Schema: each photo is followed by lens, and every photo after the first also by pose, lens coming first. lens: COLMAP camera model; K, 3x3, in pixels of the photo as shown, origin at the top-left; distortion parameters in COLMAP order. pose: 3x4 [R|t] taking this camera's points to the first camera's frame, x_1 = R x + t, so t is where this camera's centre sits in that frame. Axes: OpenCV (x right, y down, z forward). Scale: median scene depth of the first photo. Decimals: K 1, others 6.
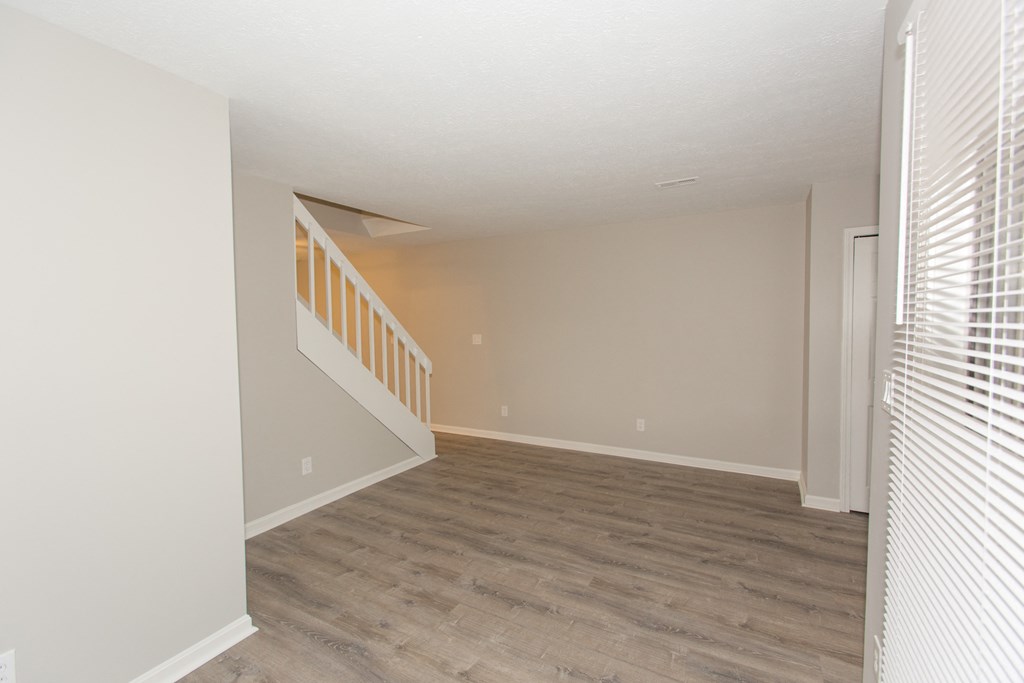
lens RADIAL K [[452.0, 0, 511.0], [0, 452.0, 342.1], [0, 0, 1]] dist [-0.010120, 0.002892]
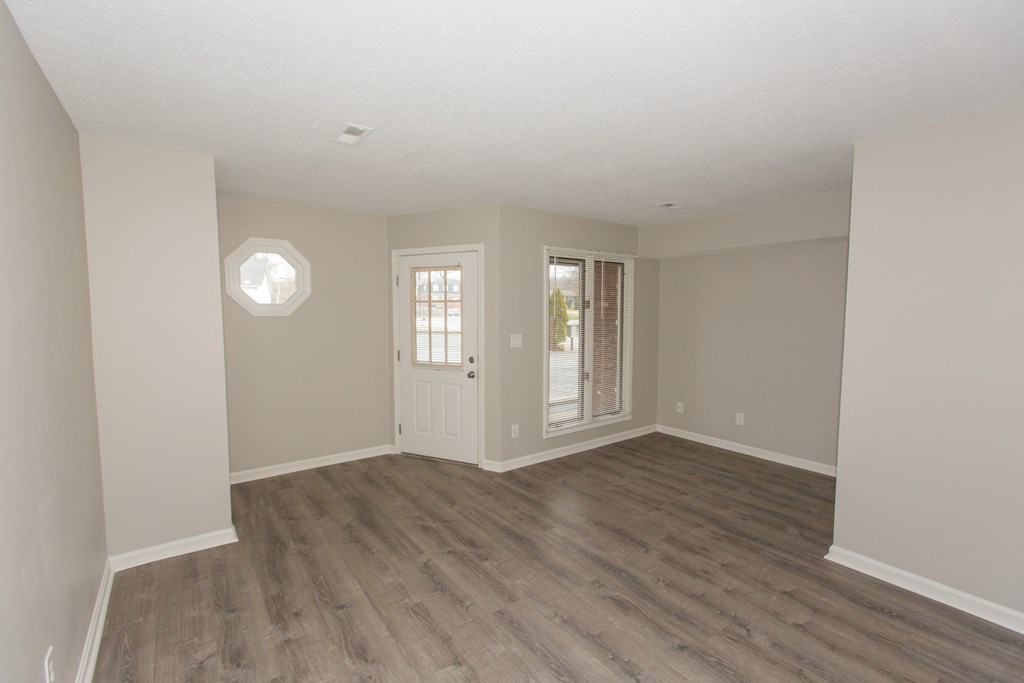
lens RADIAL K [[452.0, 0, 503.4], [0, 452.0, 343.9], [0, 0, 1]] dist [-0.010120, 0.002892]
pose [[-0.903864, -0.023050, 0.427199, -0.168302], [0.027775, 0.993279, 0.112359, -0.091010], [-0.426918, 0.113422, -0.897149, 1.571397]]
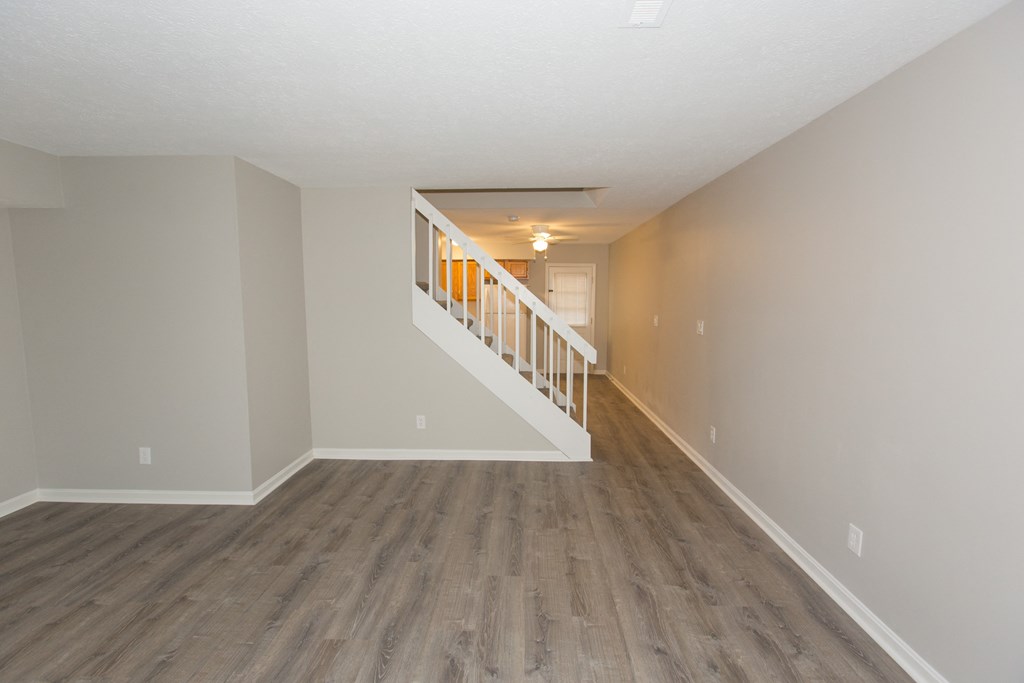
lens RADIAL K [[452.0, 0, 508.8], [0, 452.0, 337.3], [0, 0, 1]] dist [-0.010120, 0.002892]
pose [[0.456219, 0.088083, -0.885498, 0.722790], [-0.044335, 0.996103, 0.076243, -0.055035], [0.888763, 0.004475, 0.458346, 0.672321]]
